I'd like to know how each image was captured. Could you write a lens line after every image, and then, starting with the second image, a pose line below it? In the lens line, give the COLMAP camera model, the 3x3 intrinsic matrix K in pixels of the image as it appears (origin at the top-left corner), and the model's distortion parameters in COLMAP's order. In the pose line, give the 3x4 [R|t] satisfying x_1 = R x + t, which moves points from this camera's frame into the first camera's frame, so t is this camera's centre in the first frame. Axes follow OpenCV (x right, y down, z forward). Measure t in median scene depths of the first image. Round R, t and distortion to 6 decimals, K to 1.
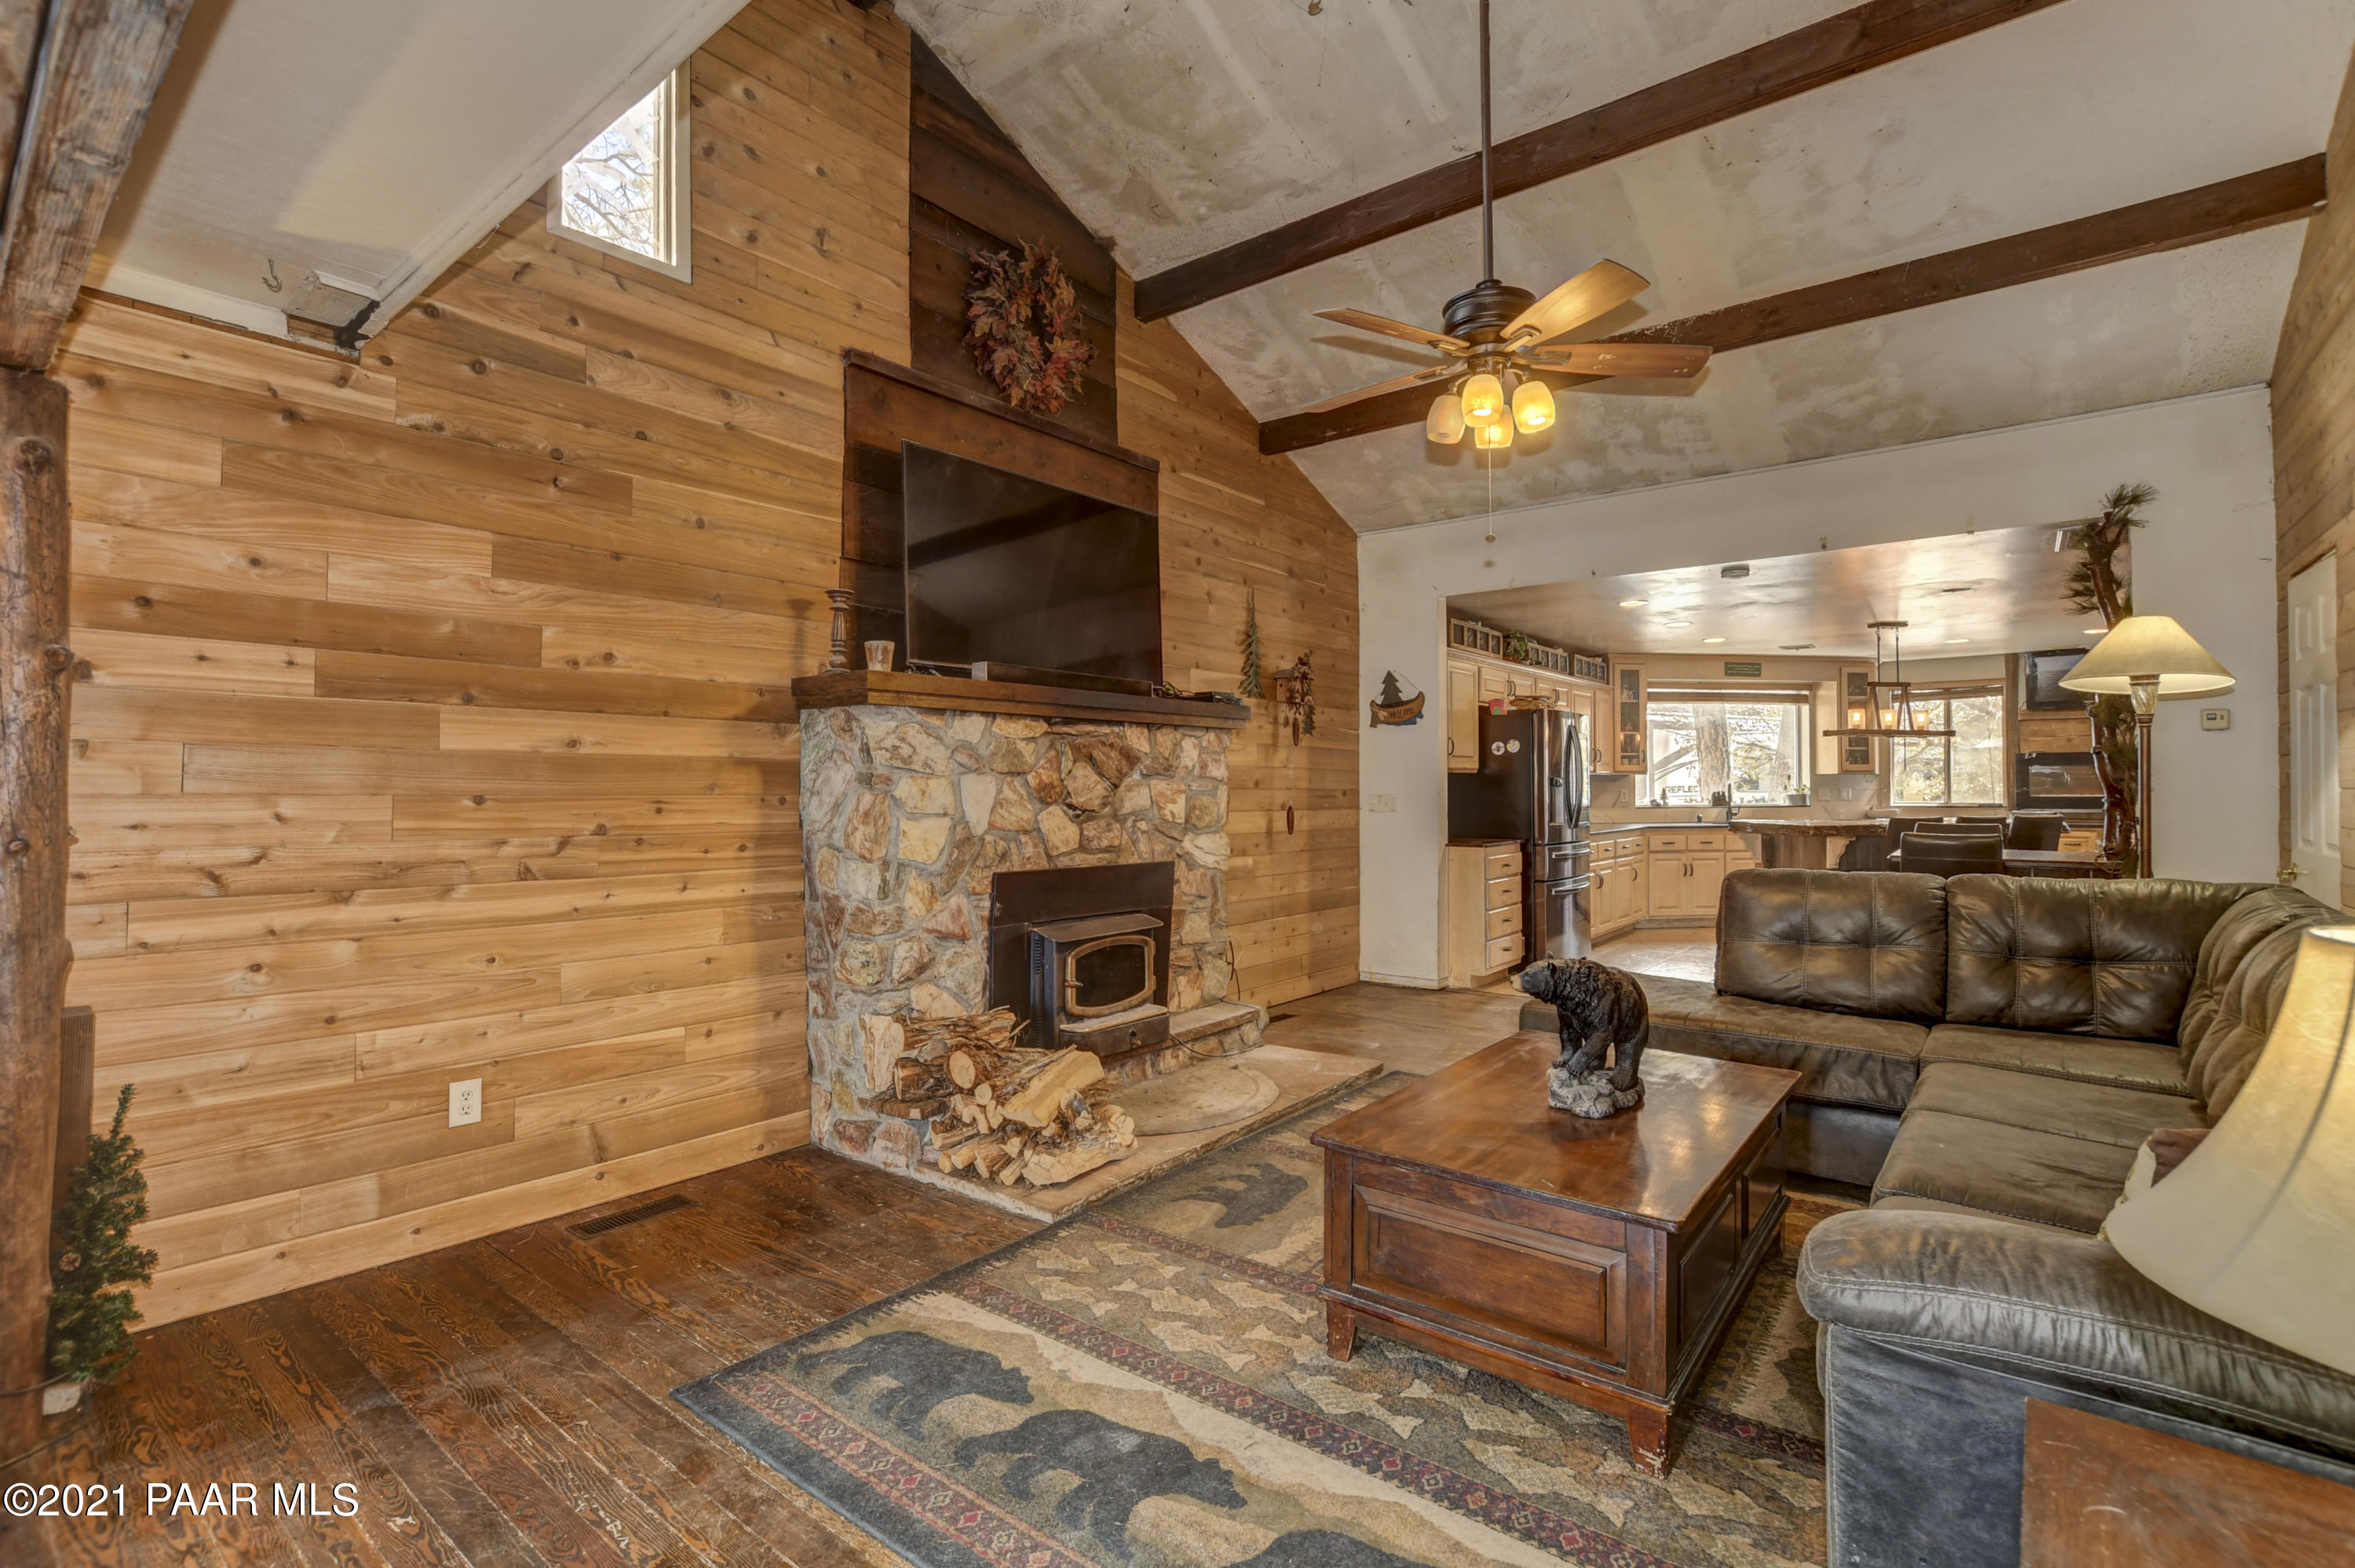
lens RADIAL K [[1036.6, 0, 1174.3], [0, 1036.6, 777.4], [0, 0, 1]] dist [-0.018411, 0.002314]
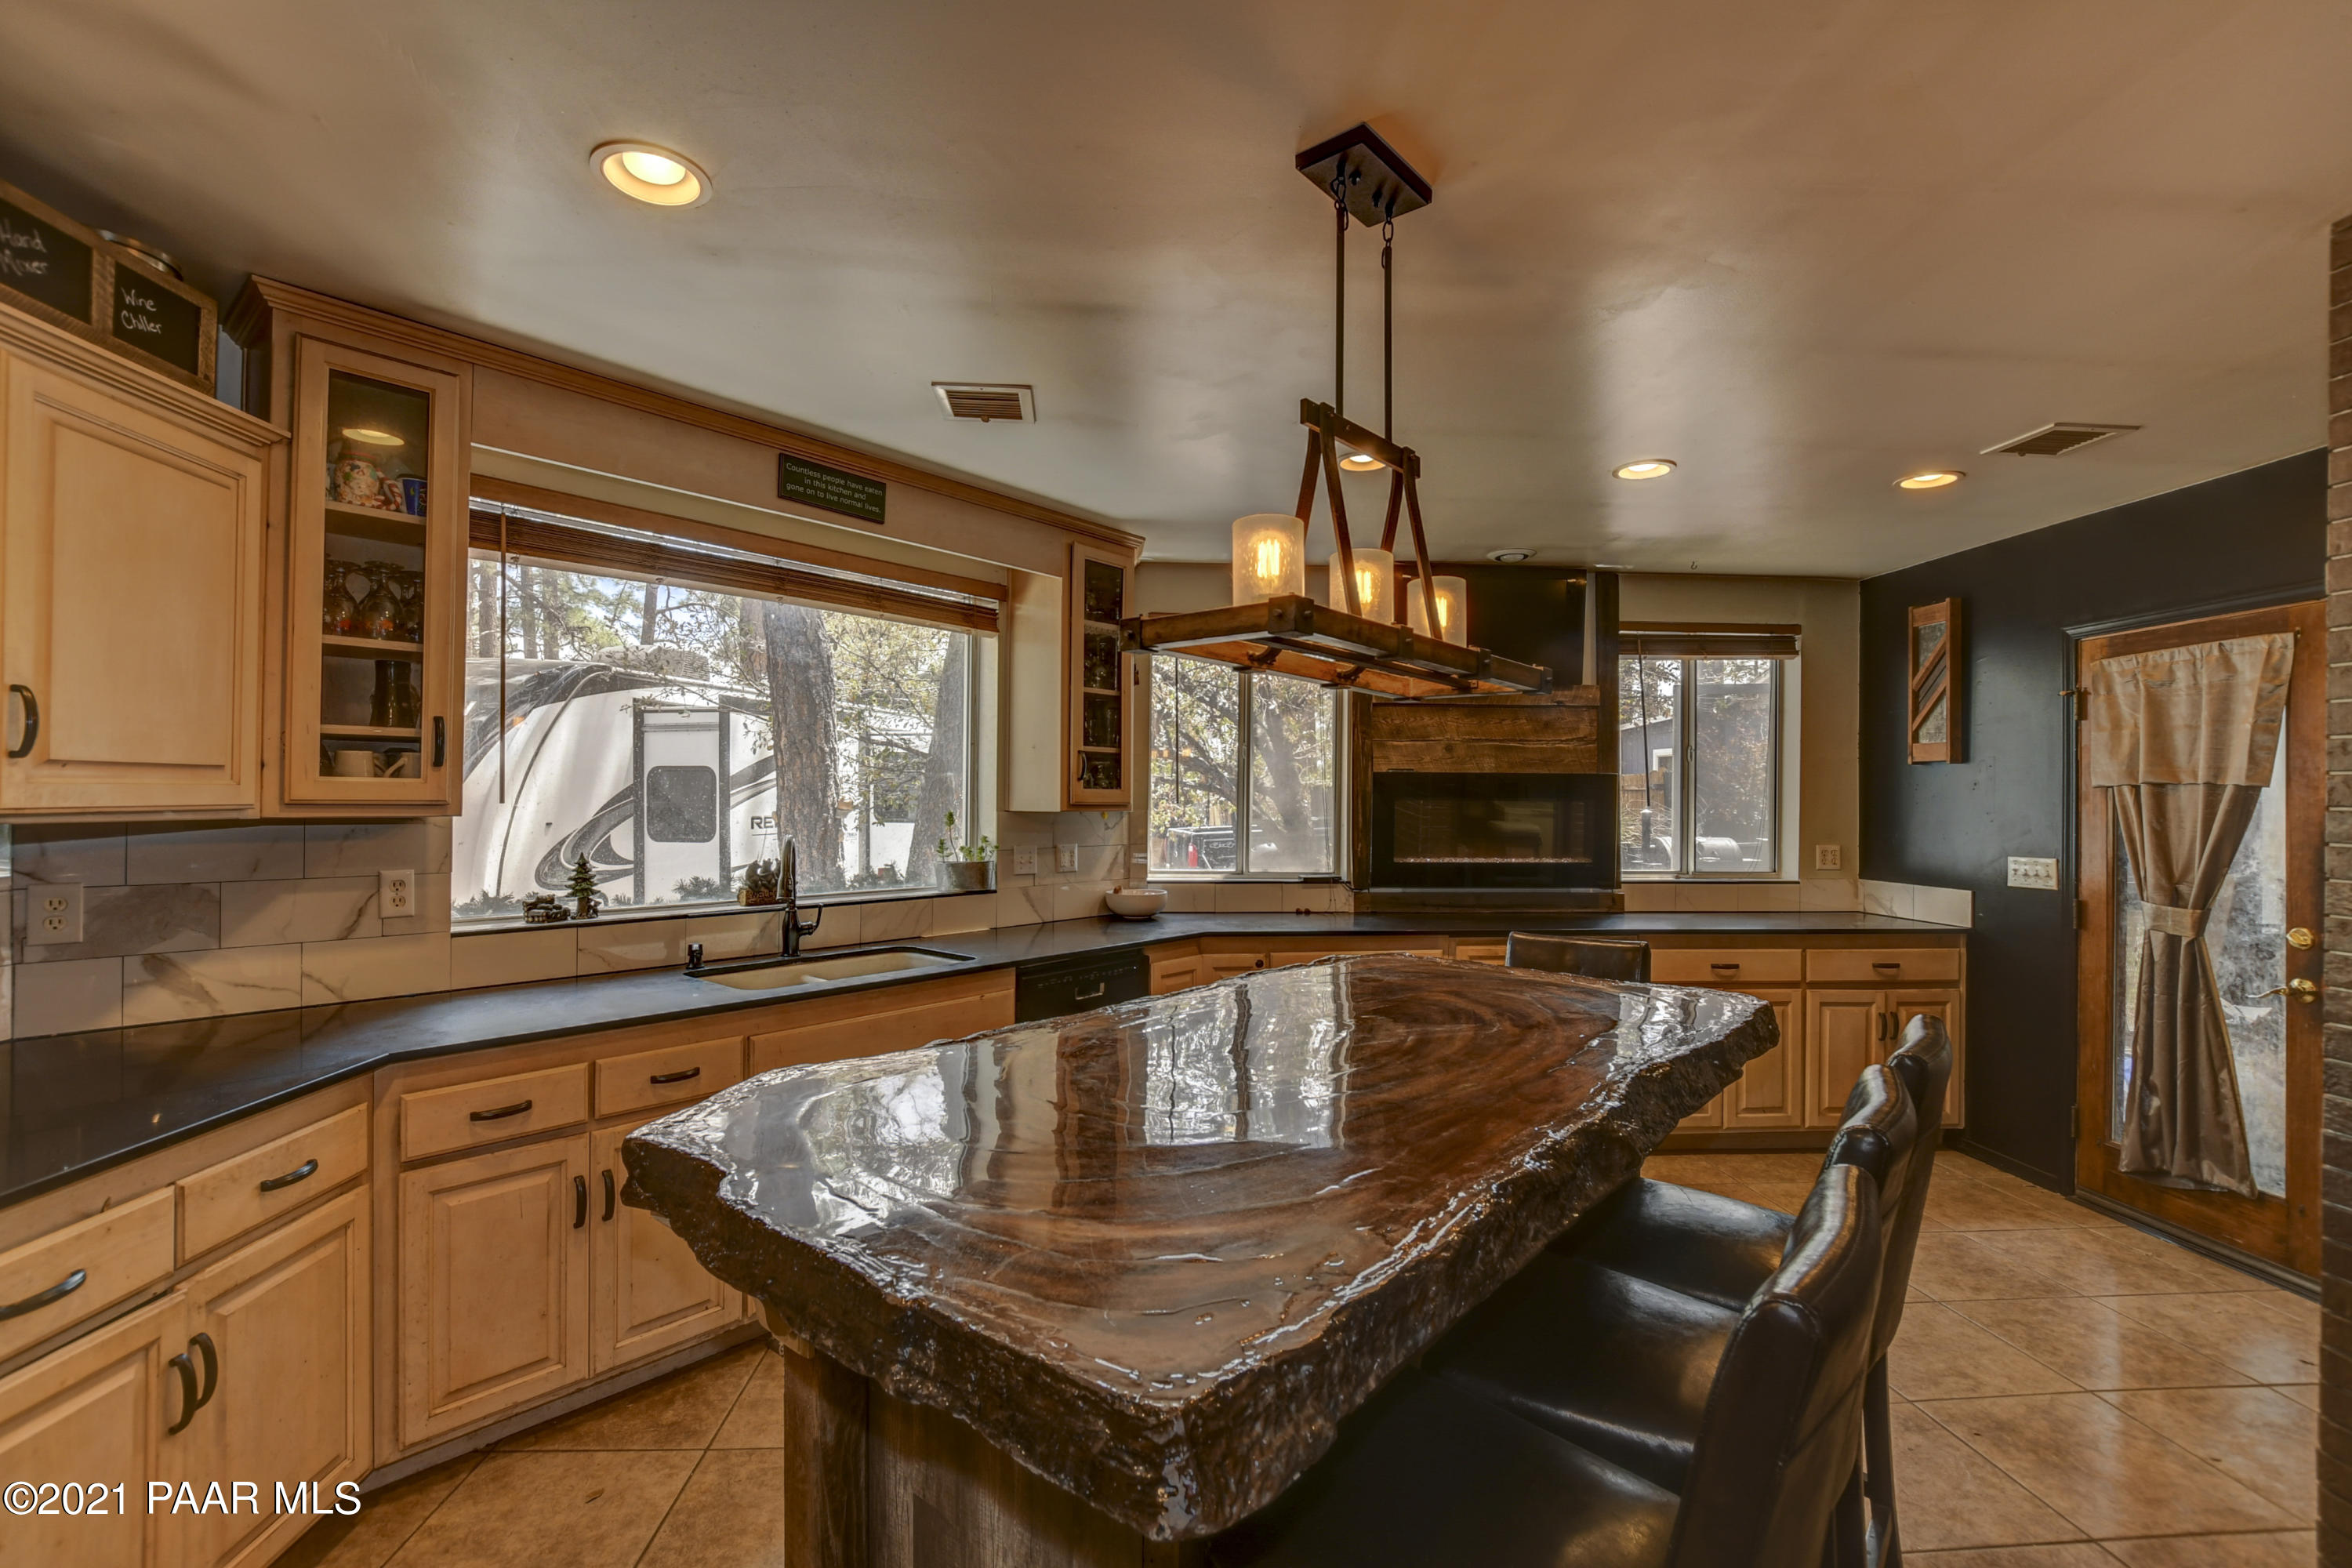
lens RADIAL K [[1035.5, 0, 1164.5], [0, 1035.5, 796.5], [0, 0, 1]] dist [-0.018411, 0.002314]
pose [[0.735393, 0.011272, 0.677547, 0.405881], [-0.016464, 0.999864, 0.001236, -0.010489], [-0.677441, -0.012064, 0.735478, 0.683124]]
